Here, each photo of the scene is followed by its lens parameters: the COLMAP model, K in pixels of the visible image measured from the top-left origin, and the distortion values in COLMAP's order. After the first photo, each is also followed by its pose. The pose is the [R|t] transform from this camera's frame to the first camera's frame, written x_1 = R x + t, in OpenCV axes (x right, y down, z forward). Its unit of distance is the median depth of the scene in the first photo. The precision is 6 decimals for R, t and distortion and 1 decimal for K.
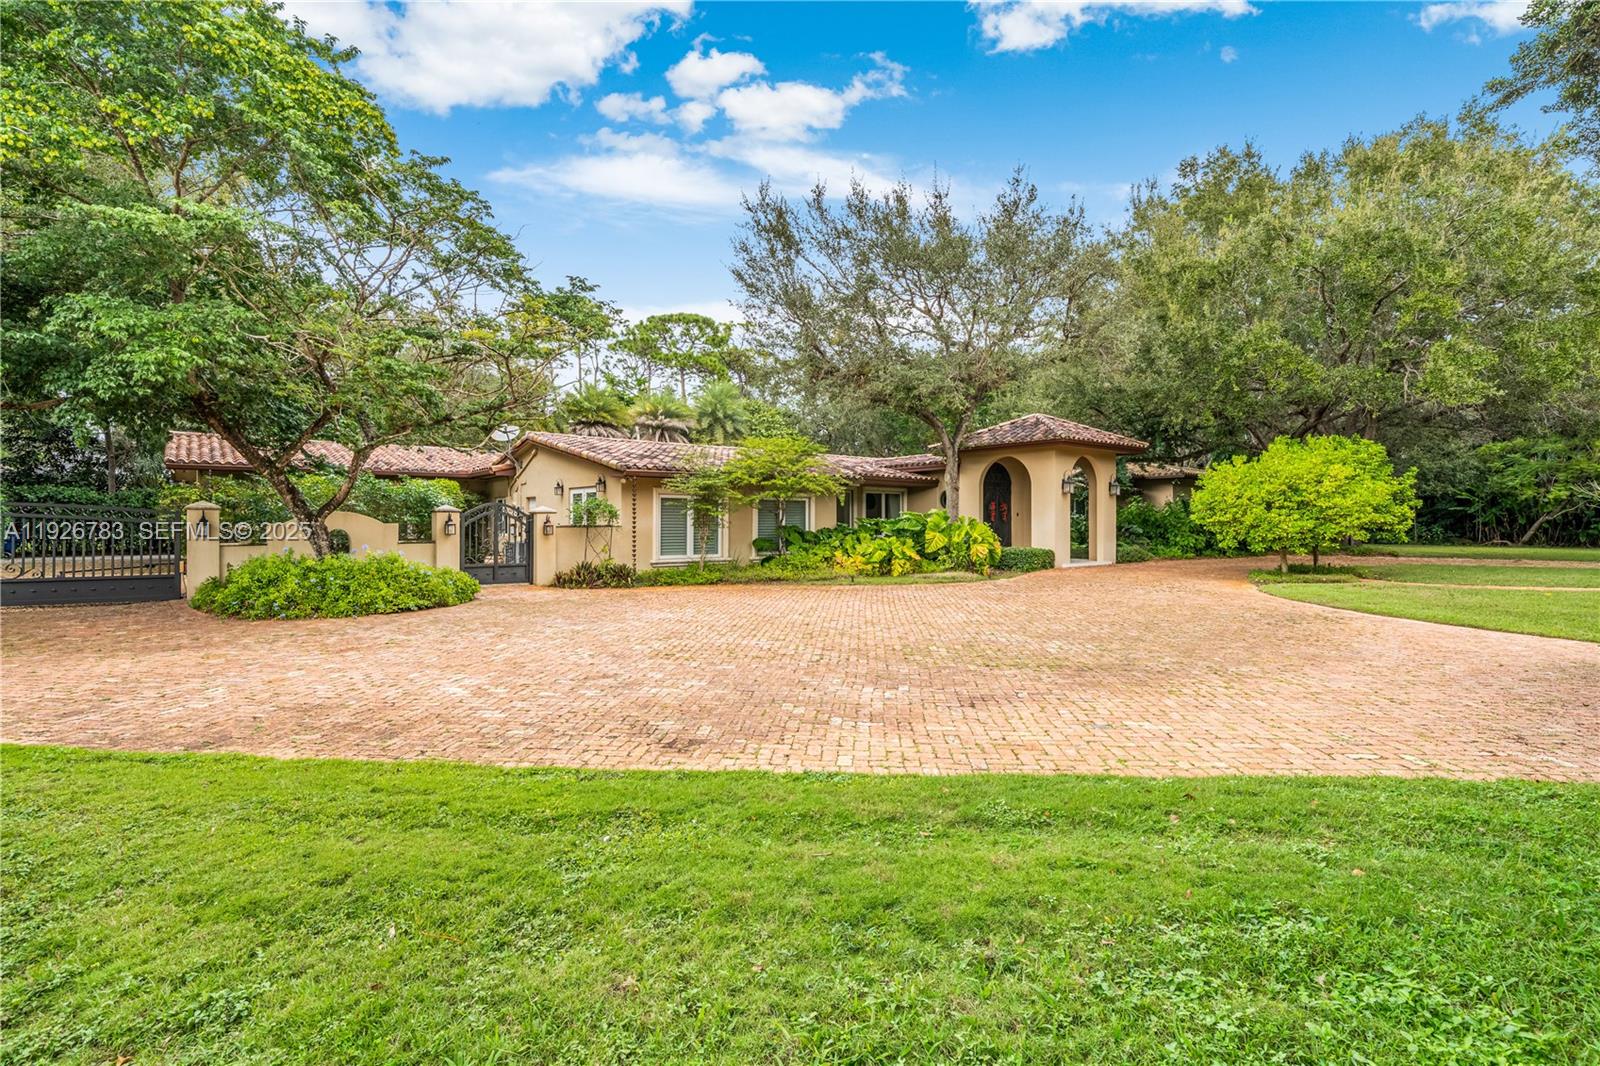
lens RADIAL K [[736.3, 0, 813.4], [0, 736.3, 515.5], [0, 0, 1]] dist [0.000131, 0.000709]
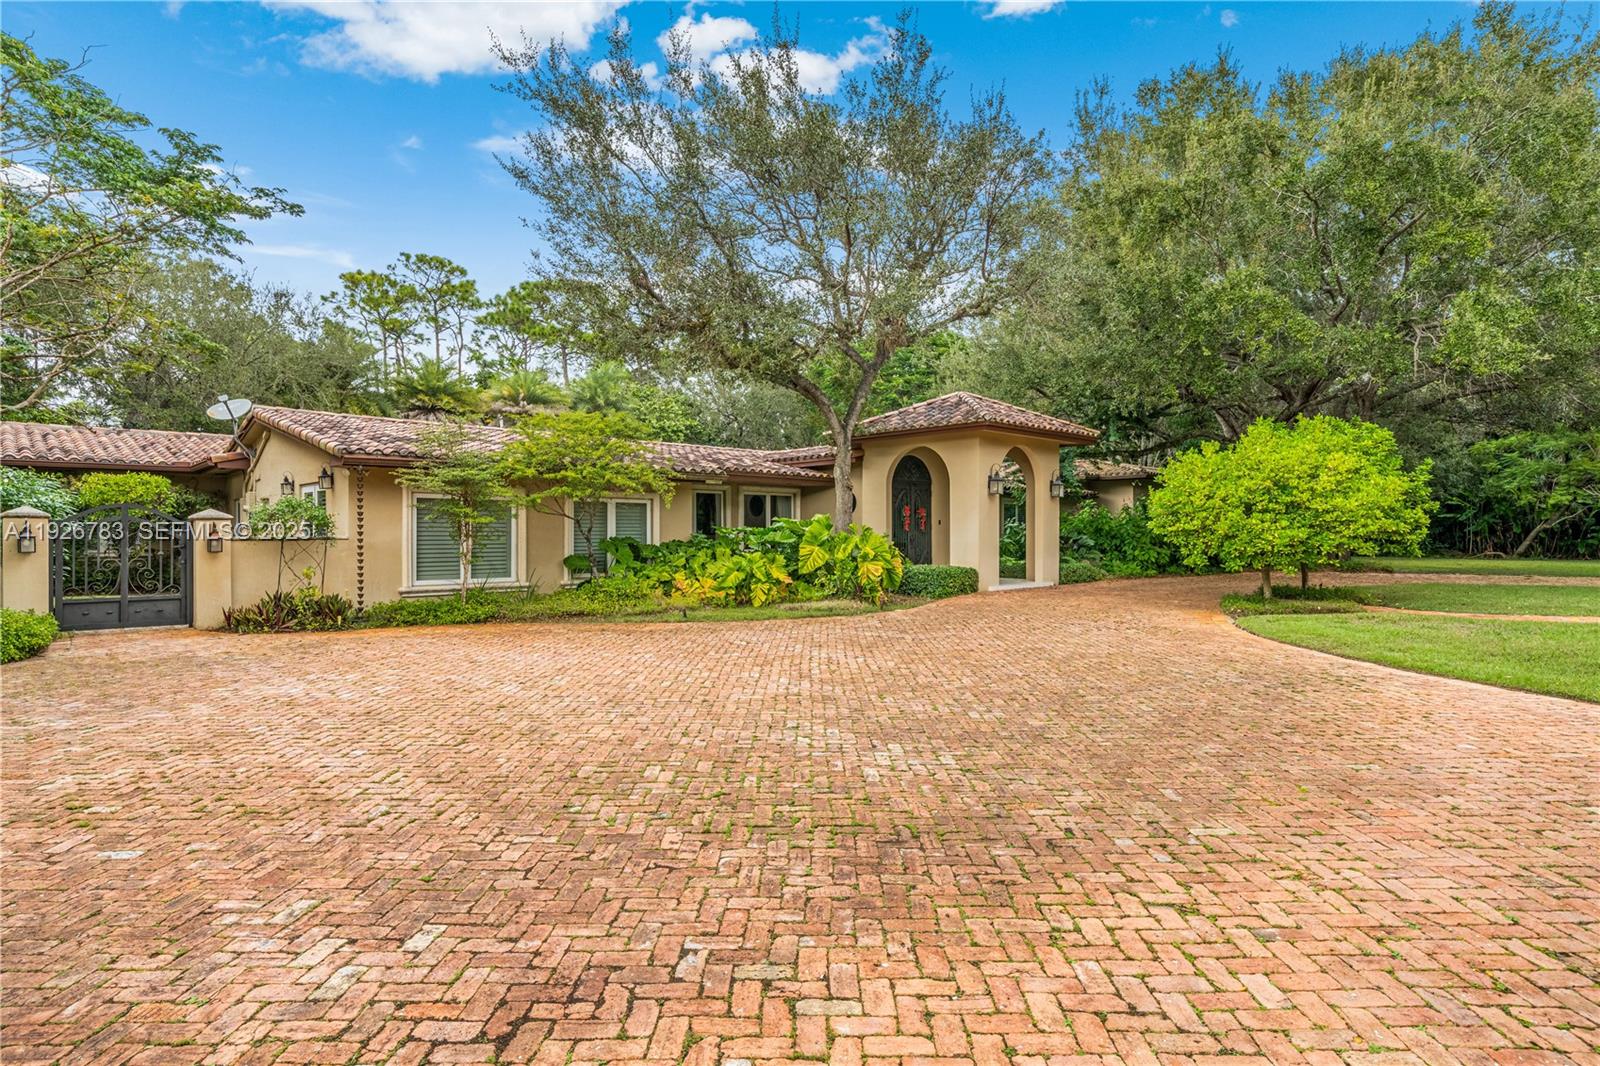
lens RADIAL K [[831.5, 0, 822.7], [0, 831.5, 529.8], [0, 0, 1]] dist [0.005376, 0.001227]
pose [[0.996008, -0.001889, 0.089241, 0.103105], [0.001432, 0.999986, 0.005181, 0.002542], [-0.089250, -0.005032, 0.995997, 0.179351]]
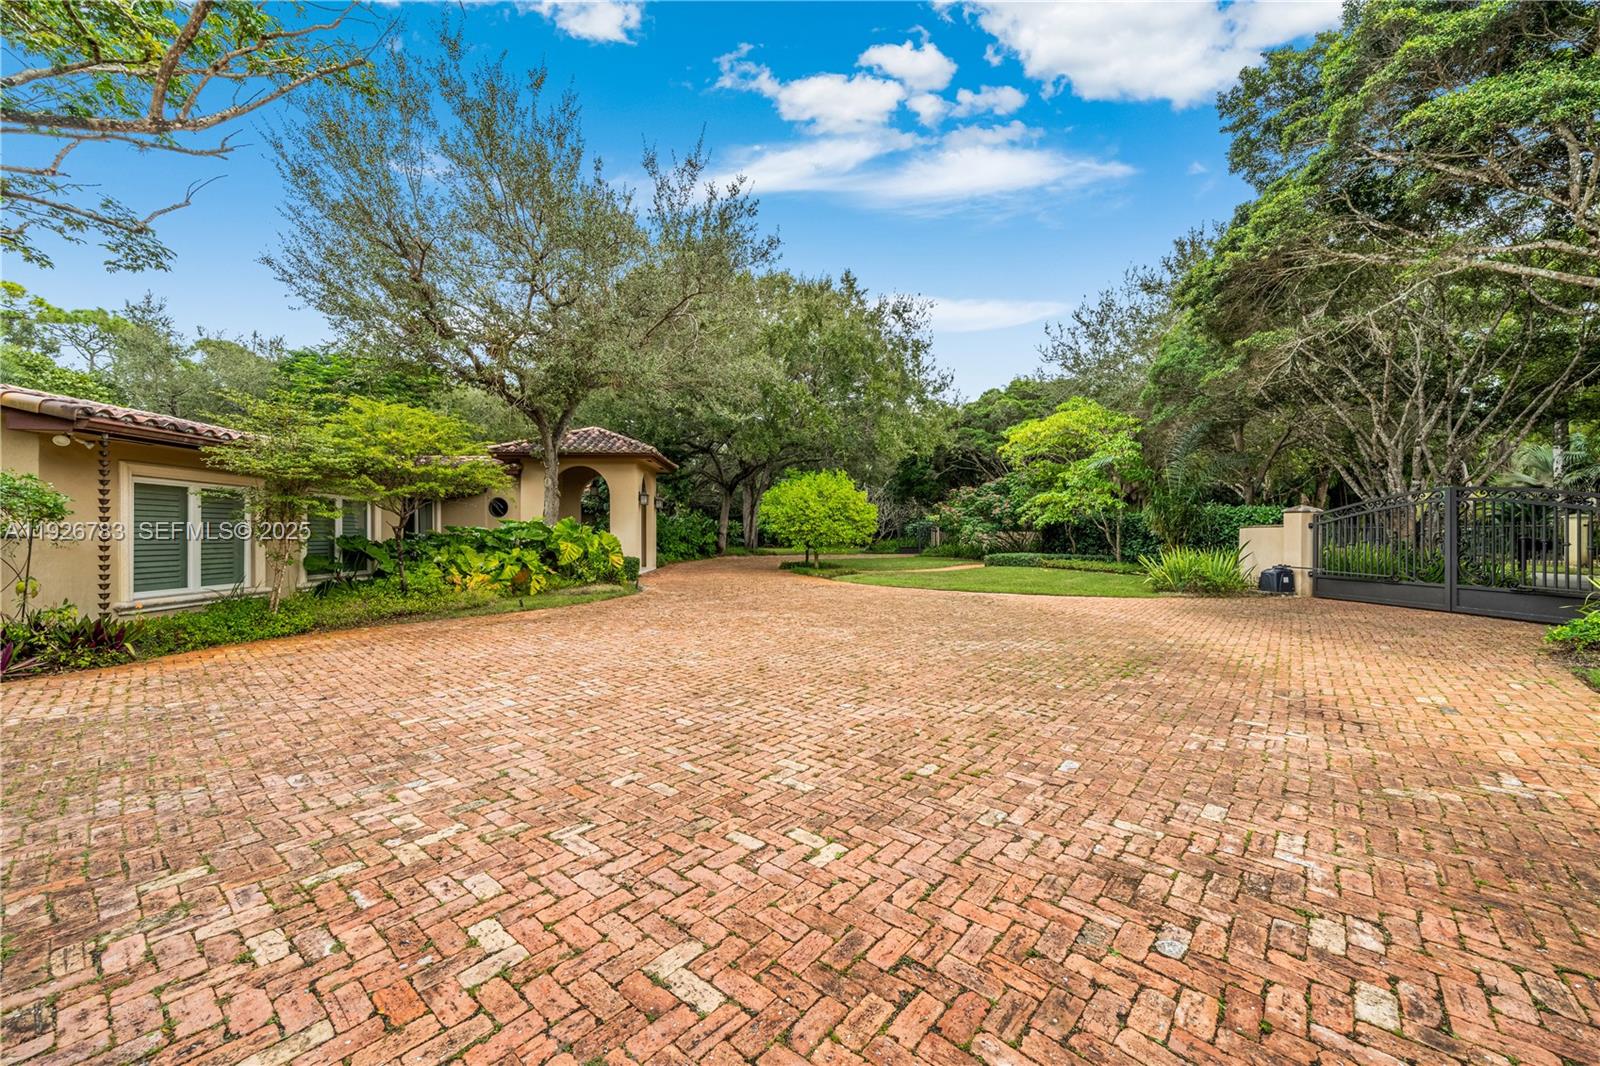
lens RADIAL K [[597.9, 0, 789.4], [0, 597.9, 534.5], [0, 0, 1]] dist [-0.006643, -0.000329]
pose [[0.581938, -0.001955, 0.813231, -0.270232], [-0.003460, 0.999982, 0.004880, 0.009350], [-0.813226, -0.005654, 0.581920, 0.368509]]
